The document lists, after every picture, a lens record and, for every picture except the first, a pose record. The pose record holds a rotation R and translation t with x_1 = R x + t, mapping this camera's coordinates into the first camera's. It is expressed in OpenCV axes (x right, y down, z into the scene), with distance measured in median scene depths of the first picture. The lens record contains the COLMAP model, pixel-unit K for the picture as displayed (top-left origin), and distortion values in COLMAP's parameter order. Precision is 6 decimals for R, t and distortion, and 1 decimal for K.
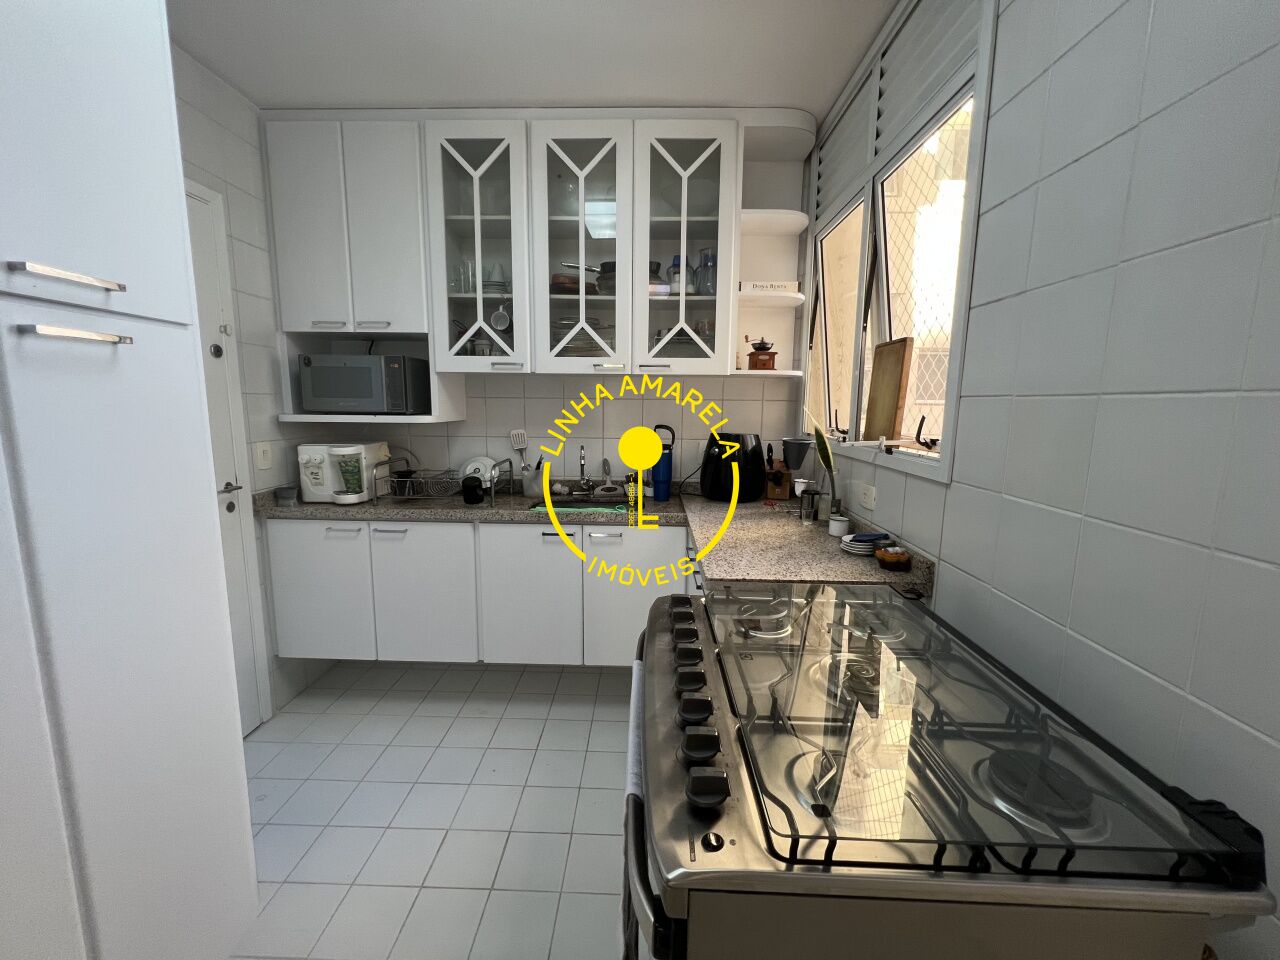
lens RADIAL K [[512.6, 0, 640.3], [0, 512.6, 479.6], [0, 0, 1]] dist [-0.003388, -0.000422]
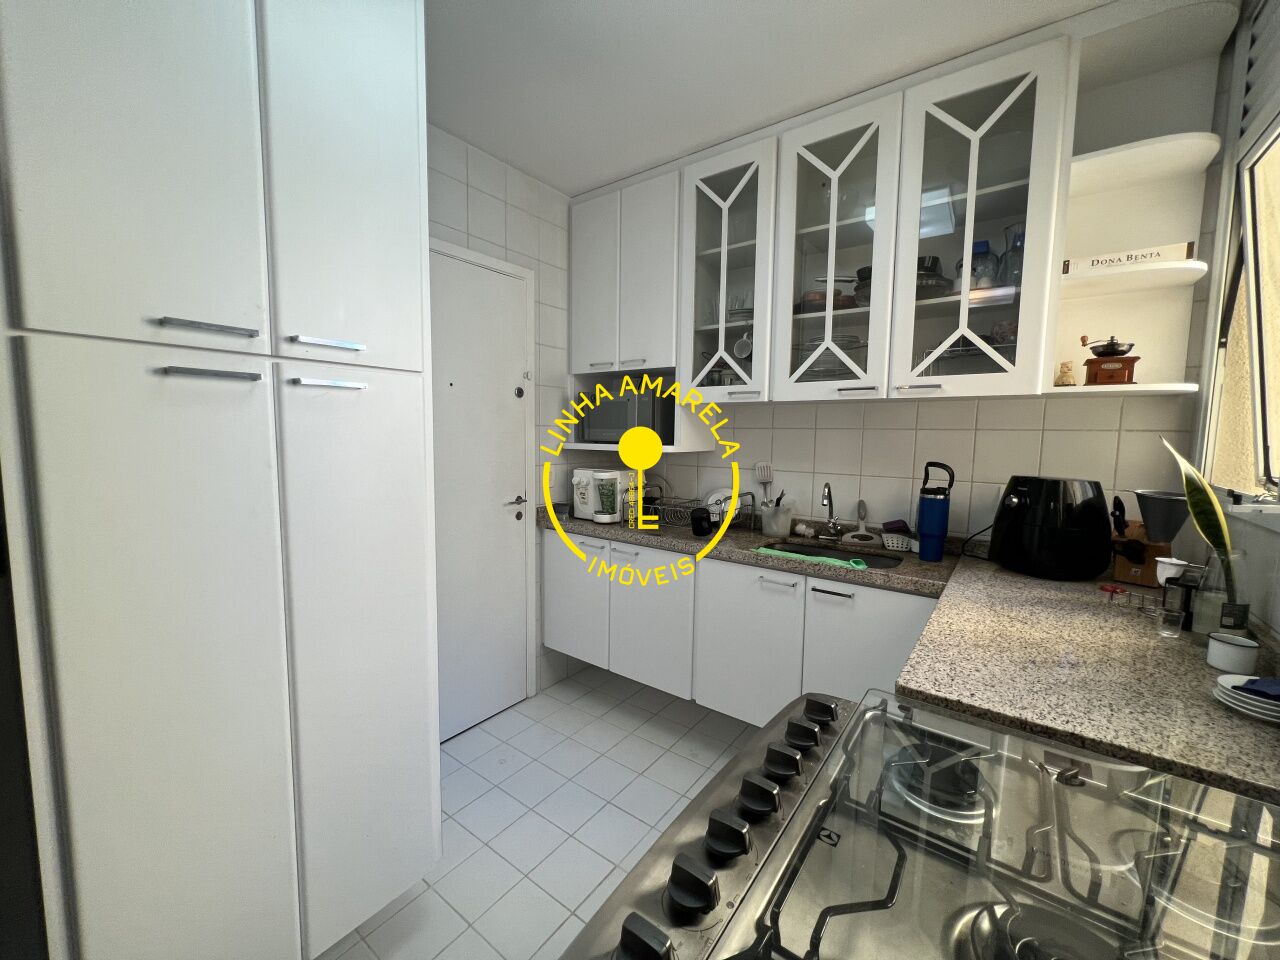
lens RADIAL K [[512.2, 0, 638.5], [0, 512.2, 477.9], [0, 0, 1]] dist [-0.000859, 0.000505]
pose [[0.814323, 0.051350, -0.578136, 0.137417], [-0.087614, 0.995540, -0.034983, -0.018244], [0.573761, 0.079141, 0.815190, 0.125207]]
